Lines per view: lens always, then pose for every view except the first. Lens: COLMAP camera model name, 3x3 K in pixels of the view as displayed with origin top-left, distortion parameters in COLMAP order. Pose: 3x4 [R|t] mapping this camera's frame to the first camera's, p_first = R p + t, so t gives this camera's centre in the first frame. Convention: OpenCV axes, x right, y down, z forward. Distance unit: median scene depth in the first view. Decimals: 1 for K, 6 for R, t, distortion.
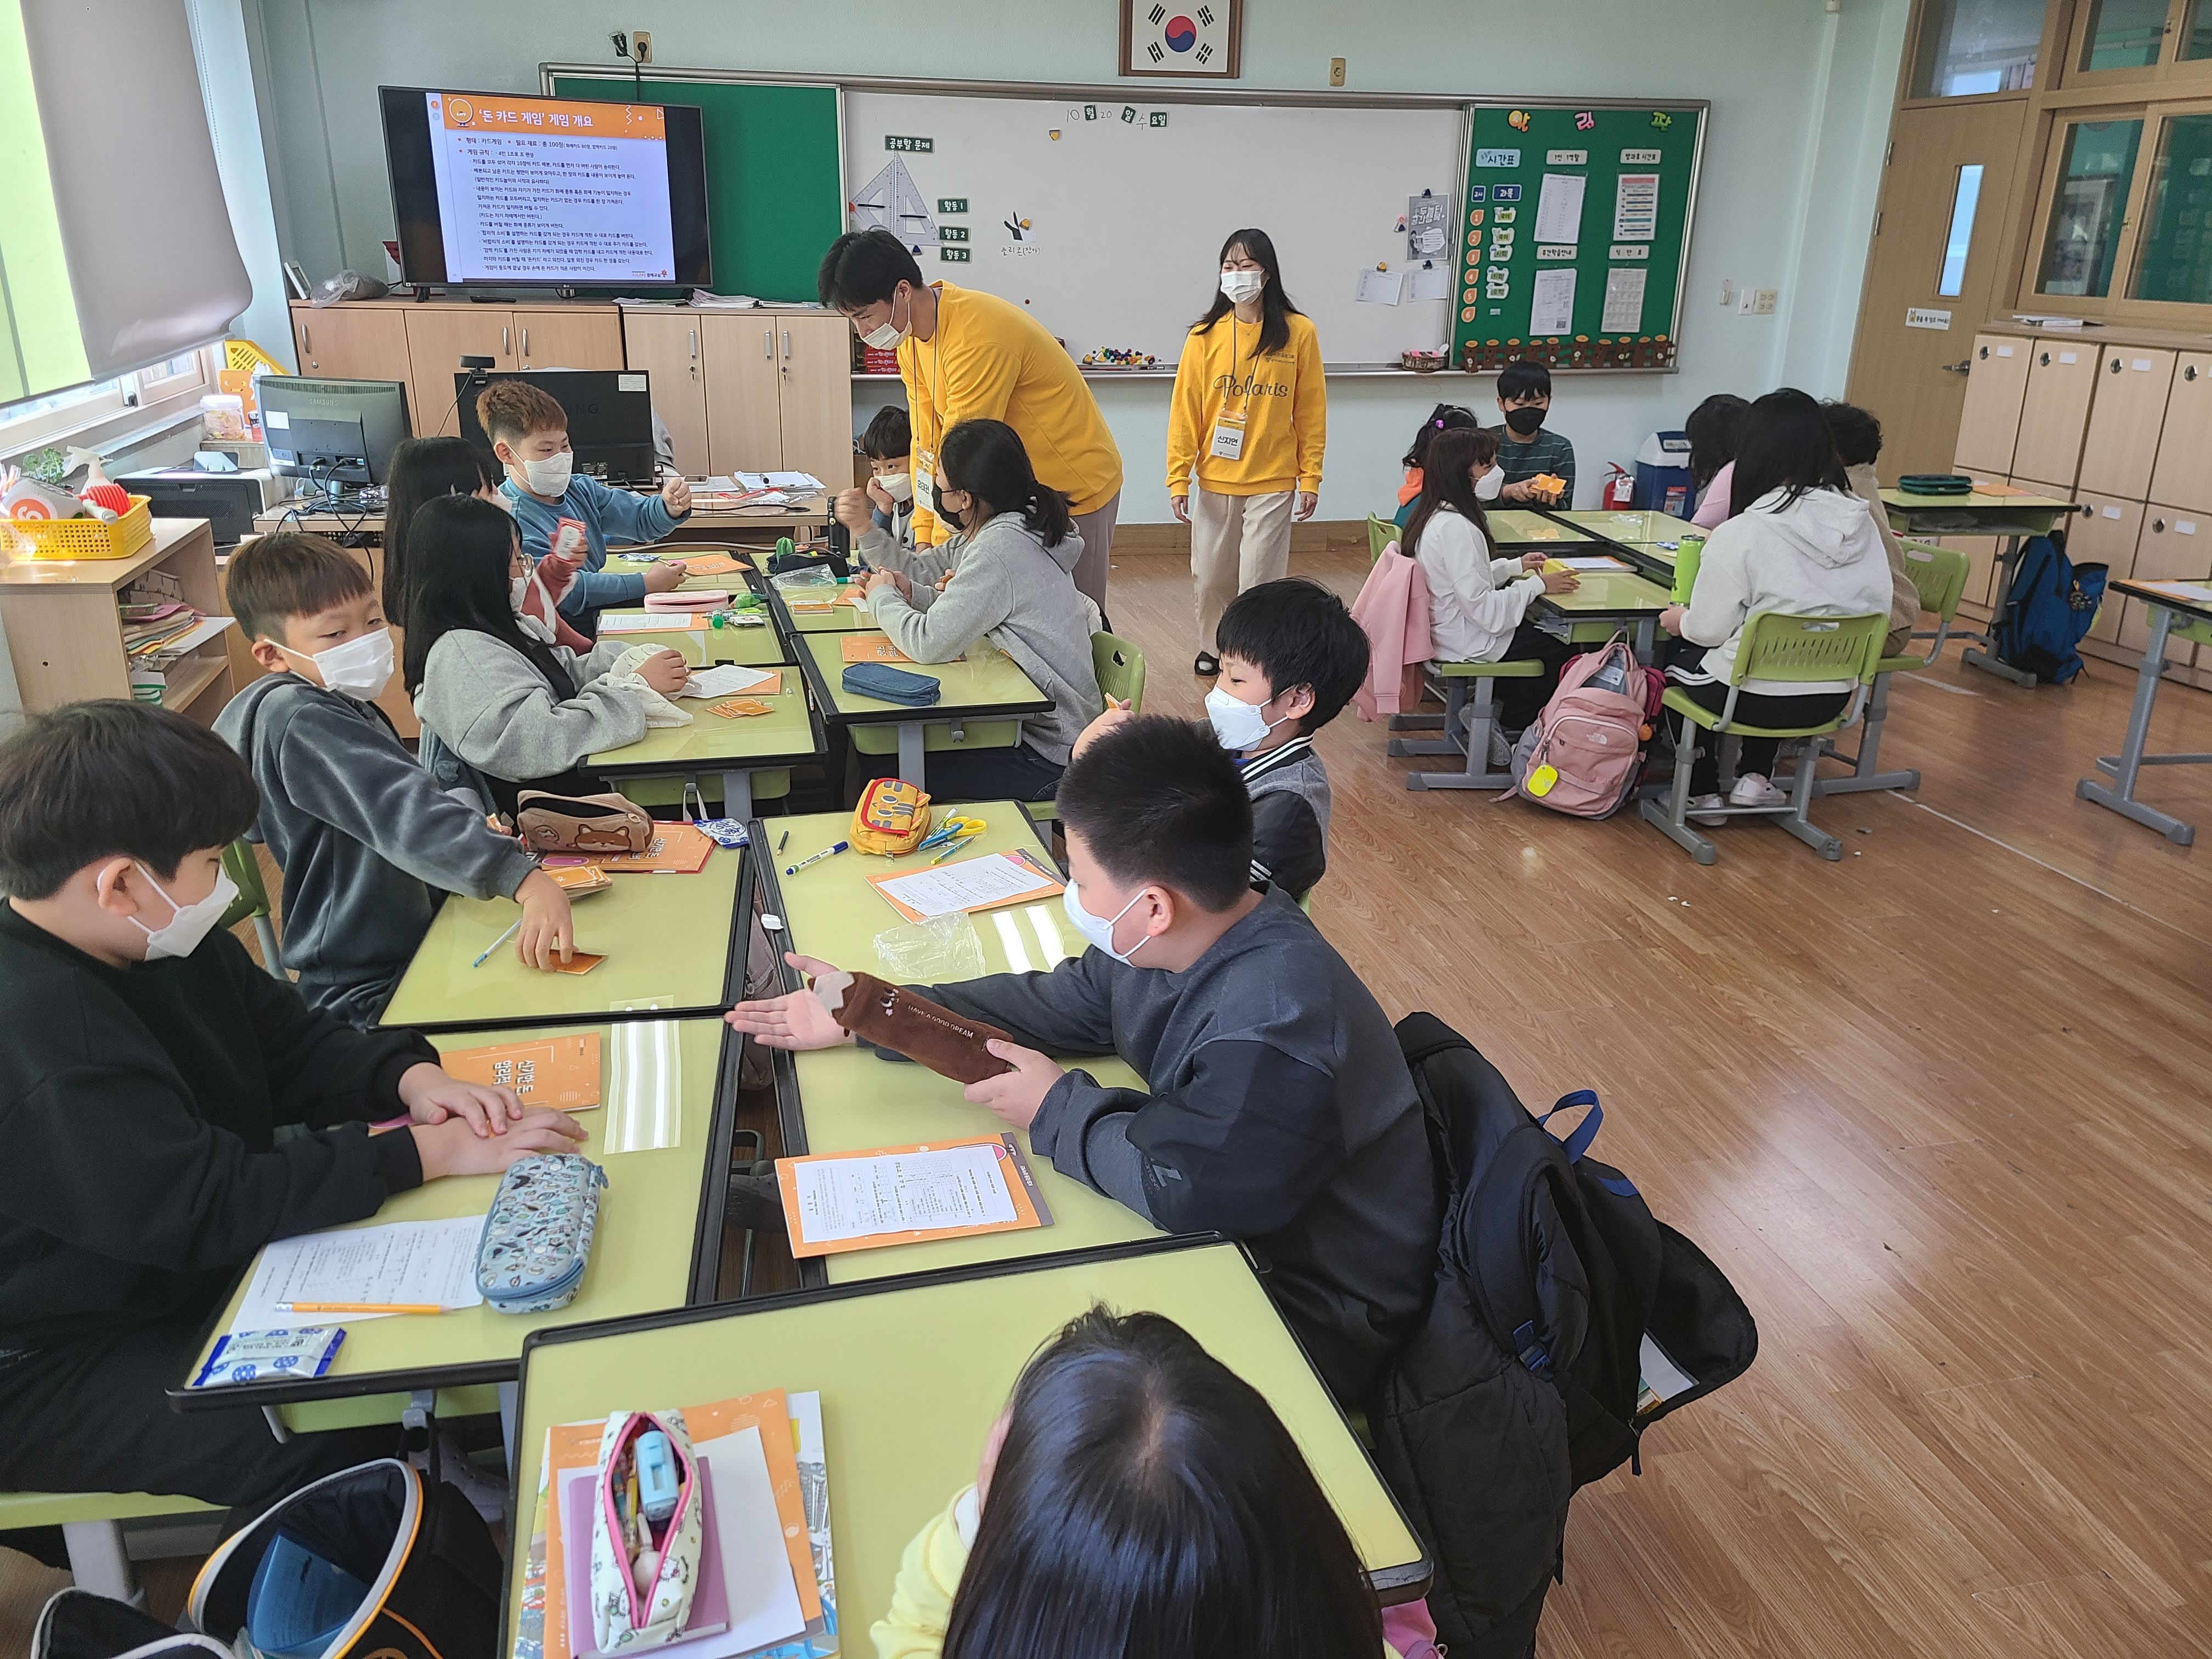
lens RADIAL K [[1656.6, 0, 1094.8], [0, 1656.6, 827.5], [0, 0, 1]] dist [0.068657, -0.055618]
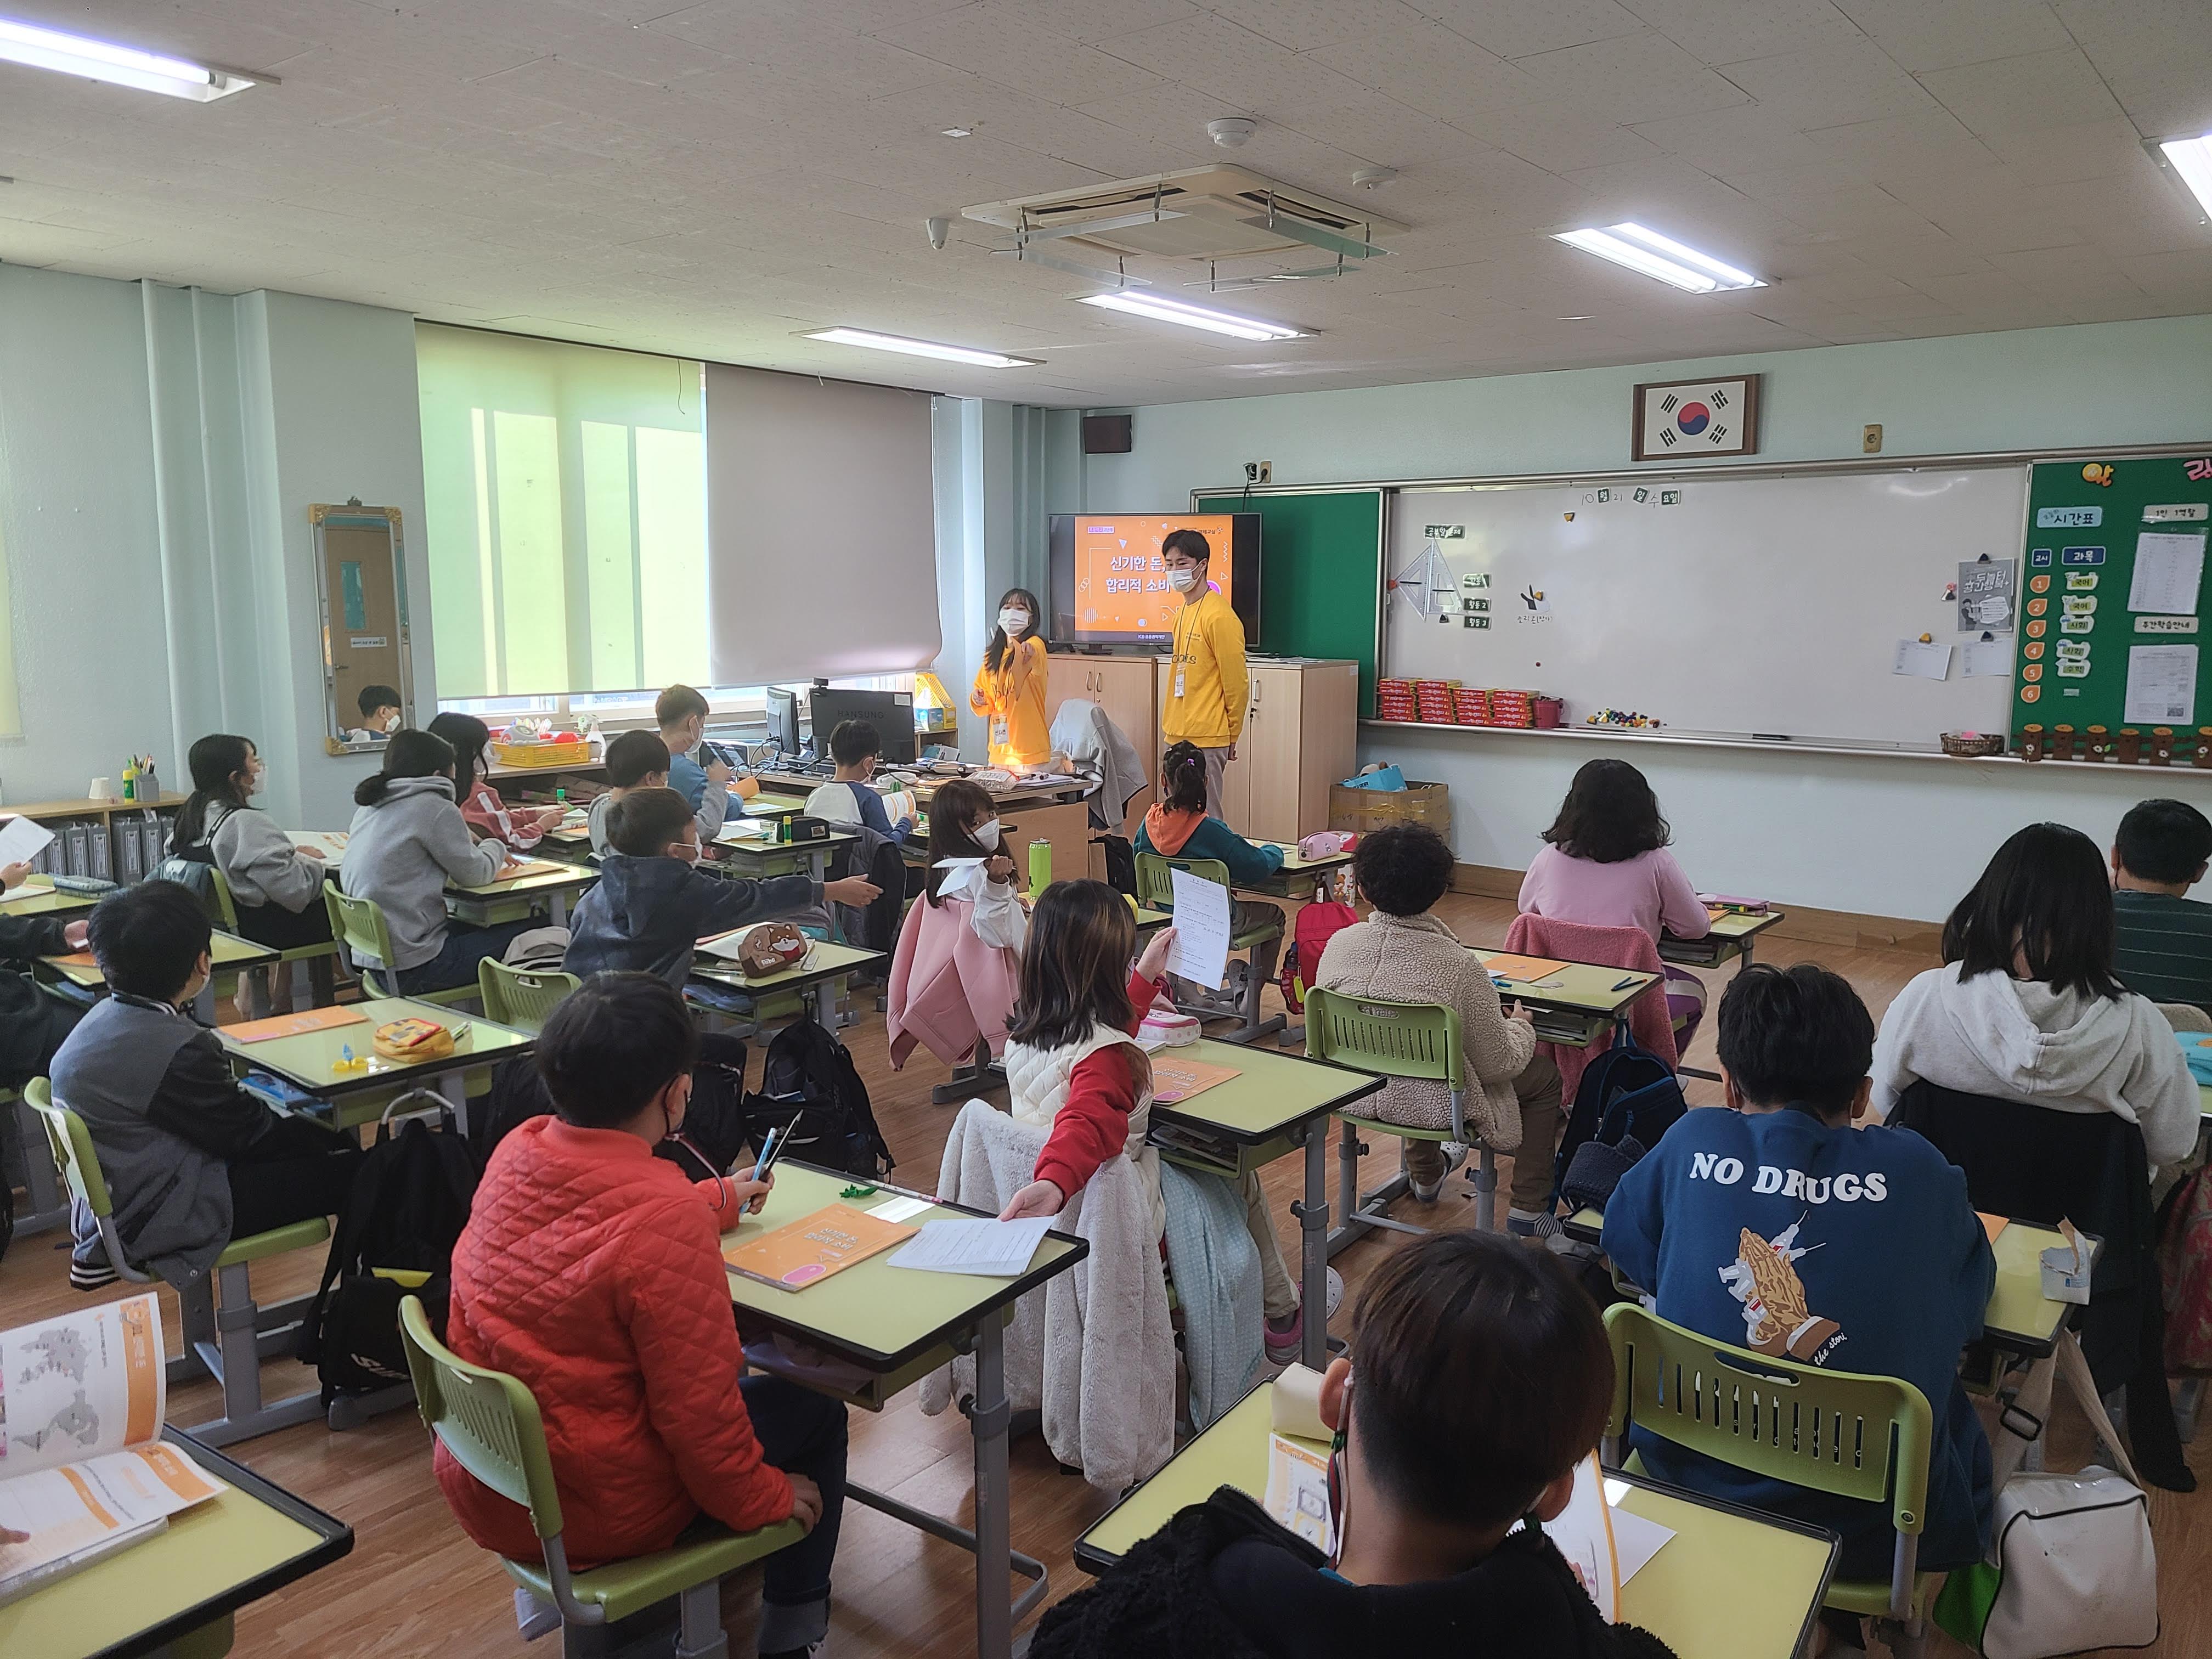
lens RADIAL K [[1656.6, 0, 1102.0], [0, 1656.6, 840.3], [0, 0, 1]] dist [0.068657, -0.055618]
pose [[0.611358, 0.109186, -0.783786, 0.707072], [-0.265556, 0.961311, -0.073219, -0.061988], [0.745467, 0.252902, 0.616700, 0.184555]]
